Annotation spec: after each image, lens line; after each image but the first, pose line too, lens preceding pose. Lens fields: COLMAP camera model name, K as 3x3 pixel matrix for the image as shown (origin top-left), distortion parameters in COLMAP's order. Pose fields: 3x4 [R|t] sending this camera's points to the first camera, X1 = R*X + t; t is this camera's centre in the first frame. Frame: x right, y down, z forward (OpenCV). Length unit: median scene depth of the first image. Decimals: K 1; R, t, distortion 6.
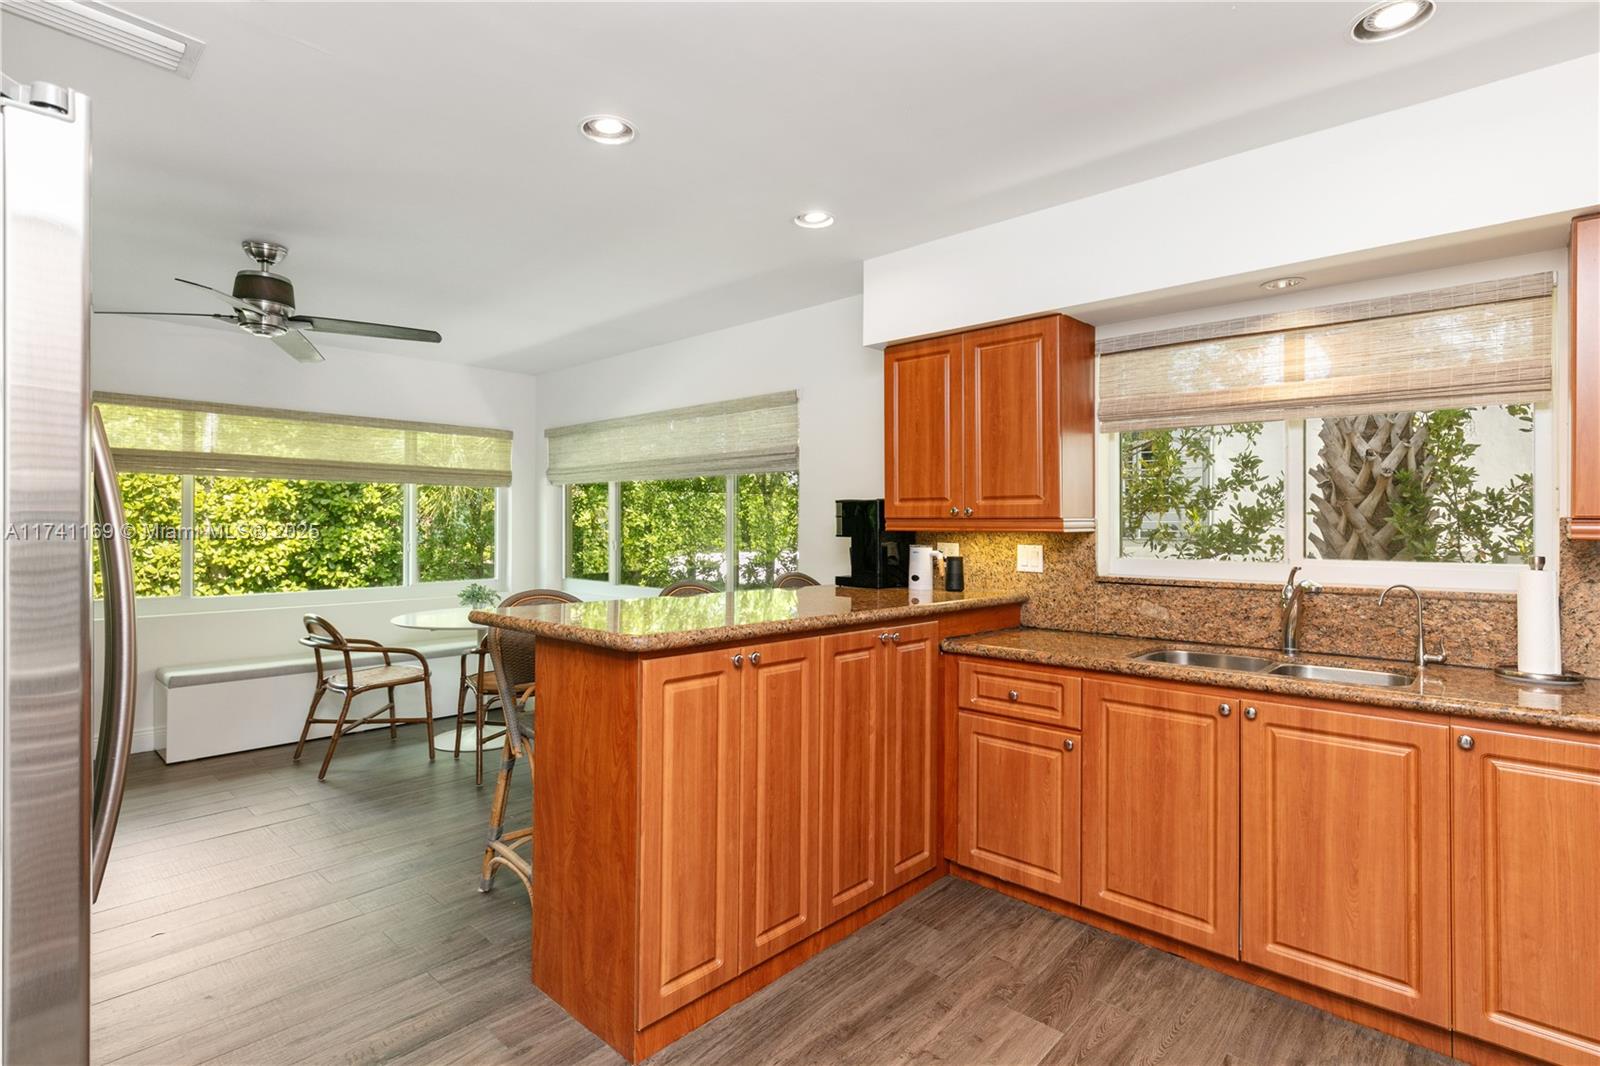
lens RADIAL K [[780.4, 0, 796.3], [0, 780.4, 520.5], [0, 0, 1]] dist [-0.000631, -0.000221]
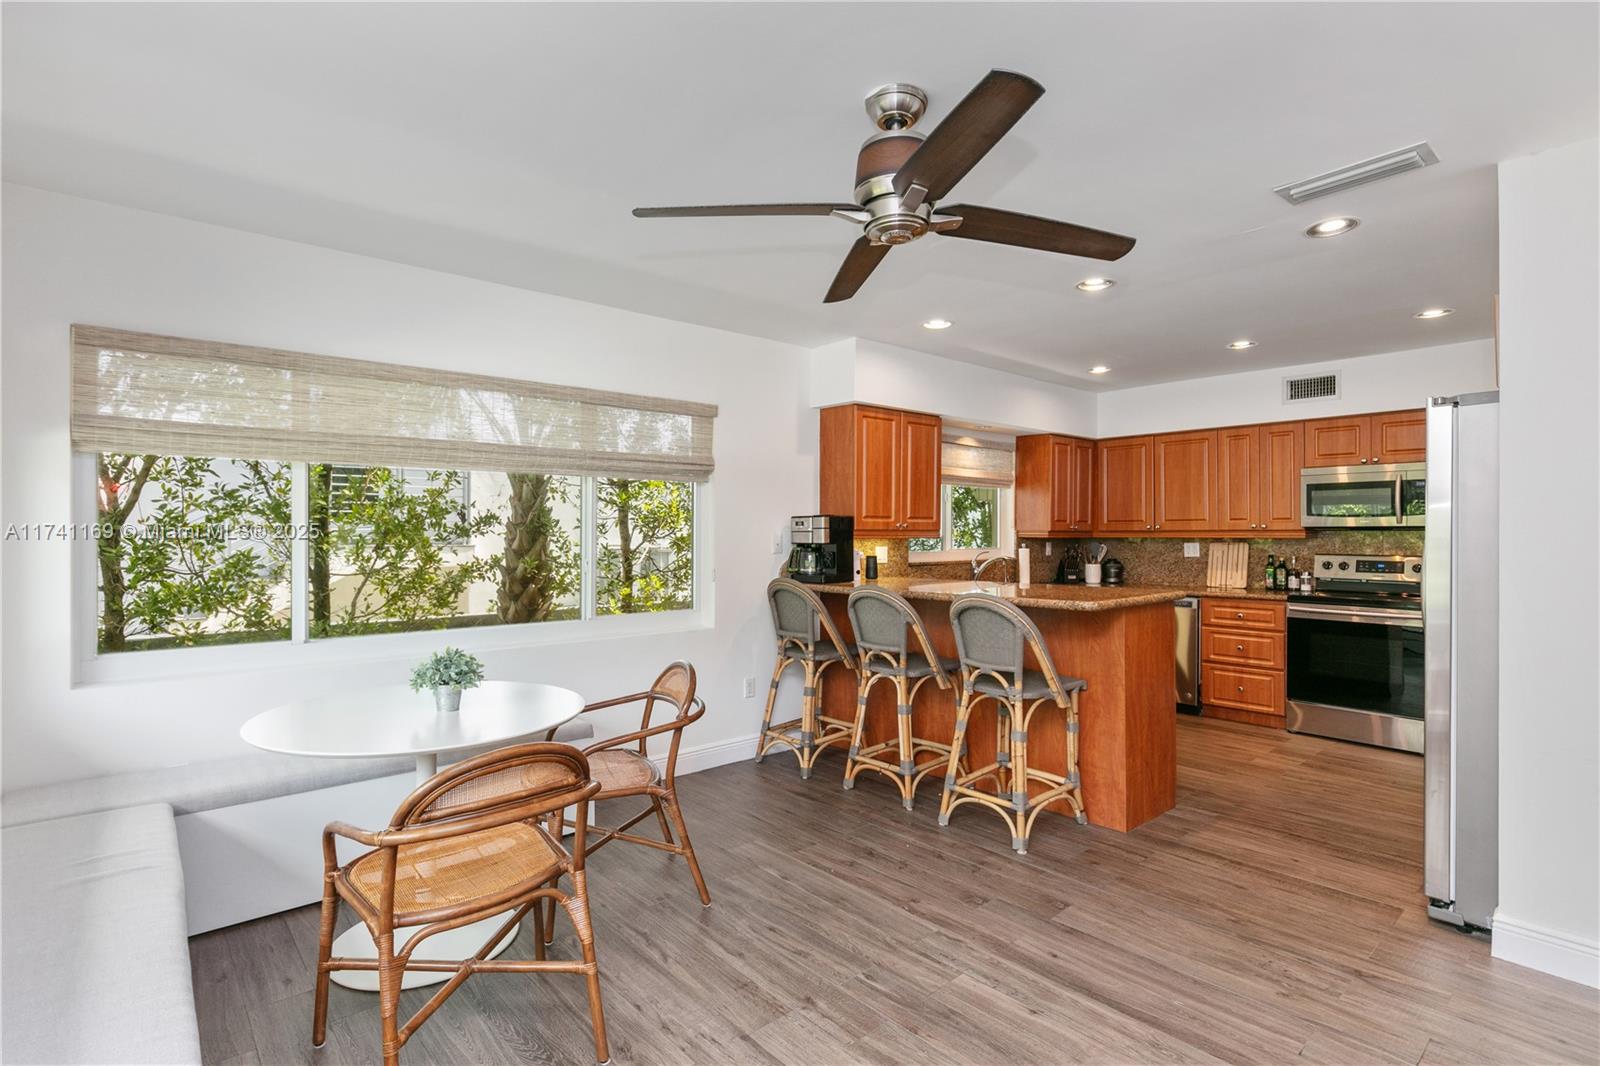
lens RADIAL K [[775.6, 0, 795.3], [0, 775.6, 529.2], [0, 0, 1]] dist [-0.002907, -0.000339]
pose [[0.108785, -0.001920, 0.994063, -1.378056], [-0.005728, 0.999980, 0.002558, -0.007211], [-0.994049, -0.005972, 0.108771, 1.058981]]
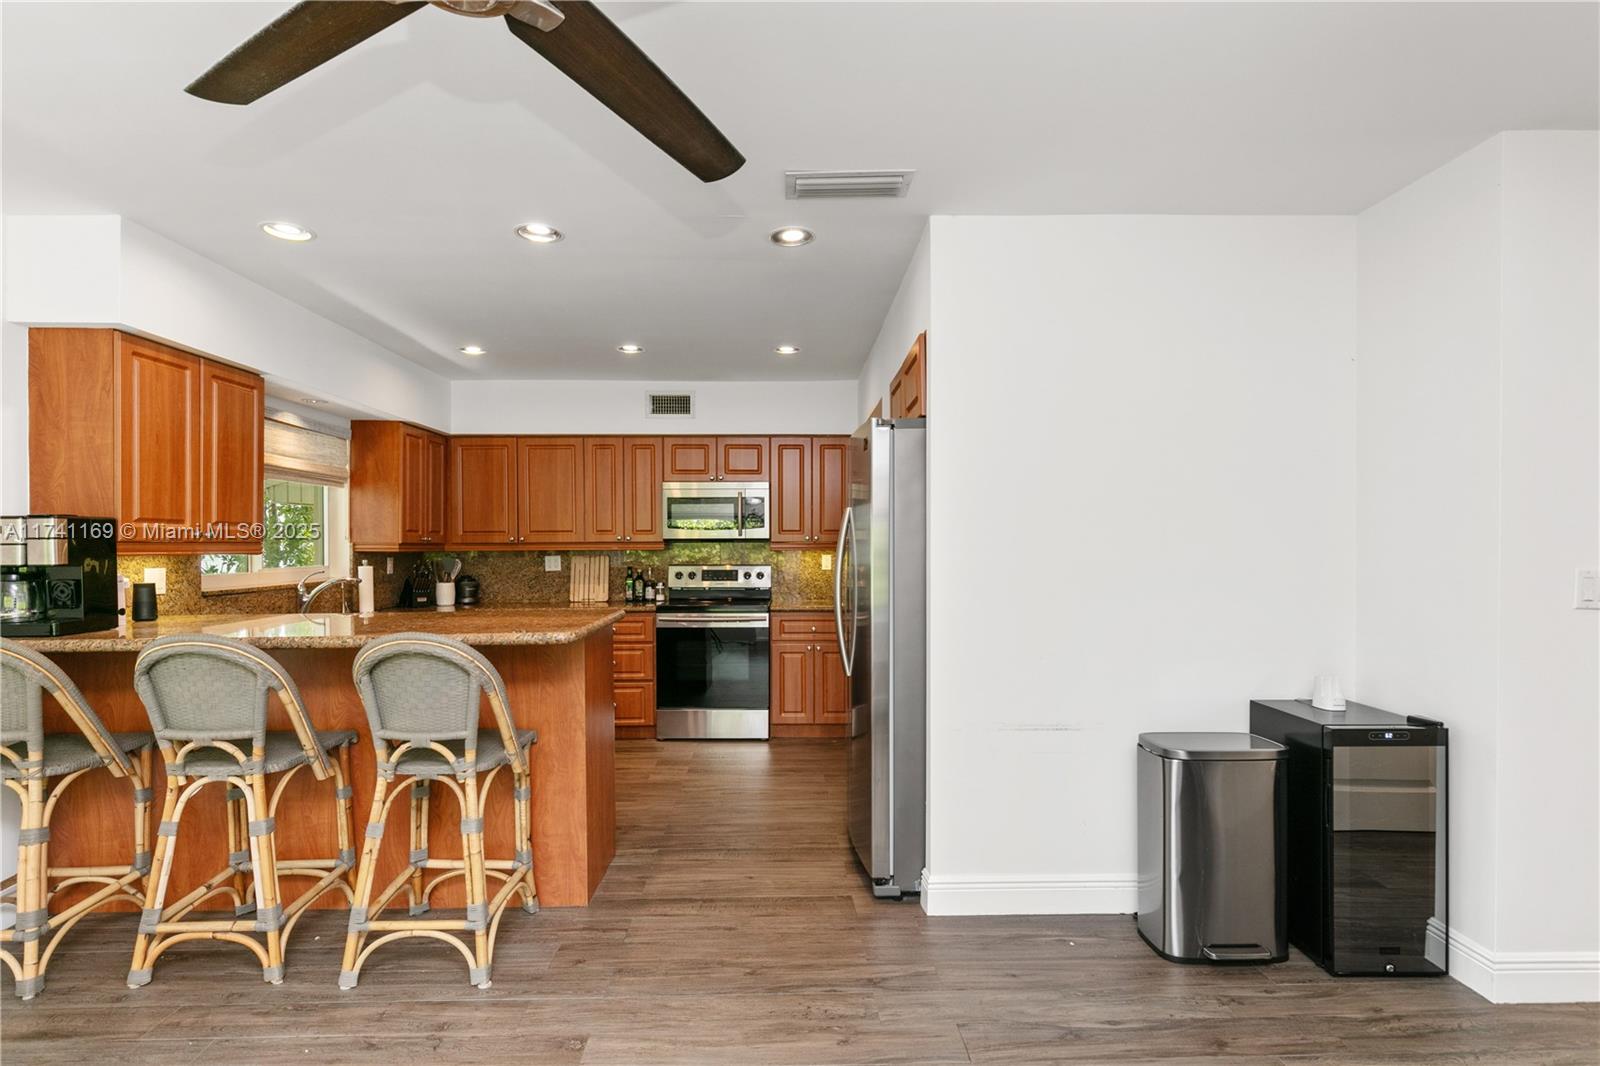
lens RADIAL K [[809.4, 0, 794.4], [0, 809.4, 549.9], [0, 0, 1]] dist [-0.001224, 0.000141]
pose [[-0.694196, -0.007927, 0.719743, -1.087505], [-0.004716, 0.999968, 0.006465, -0.002626], [-0.719771, 0.001094, -0.694211, 1.194351]]
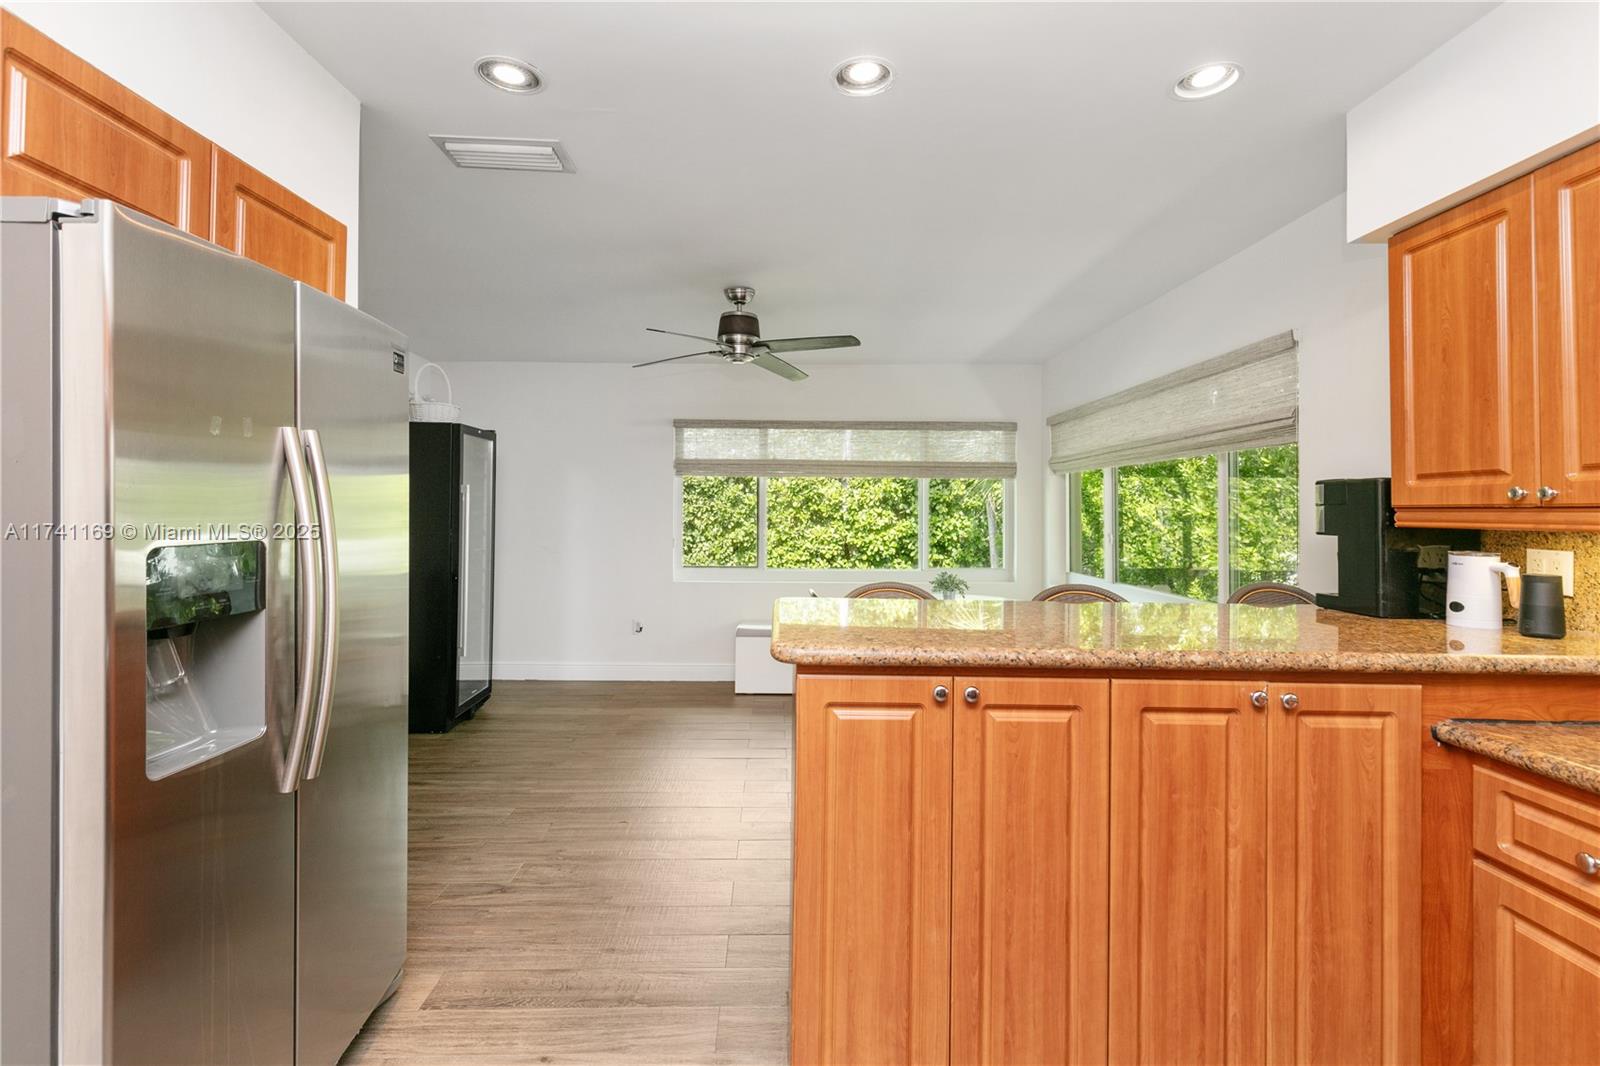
lens RADIAL K [[733.8, 0, 793.2], [0, 733.8, 501.2], [0, 0, 1]] dist [0.011782, -0.000514]
pose [[0.692680, -0.009628, -0.721181, 0.231756], [0.001493, 0.999928, -0.011916, -0.001045], [0.721244, 0.007177, 0.692644, 0.263724]]
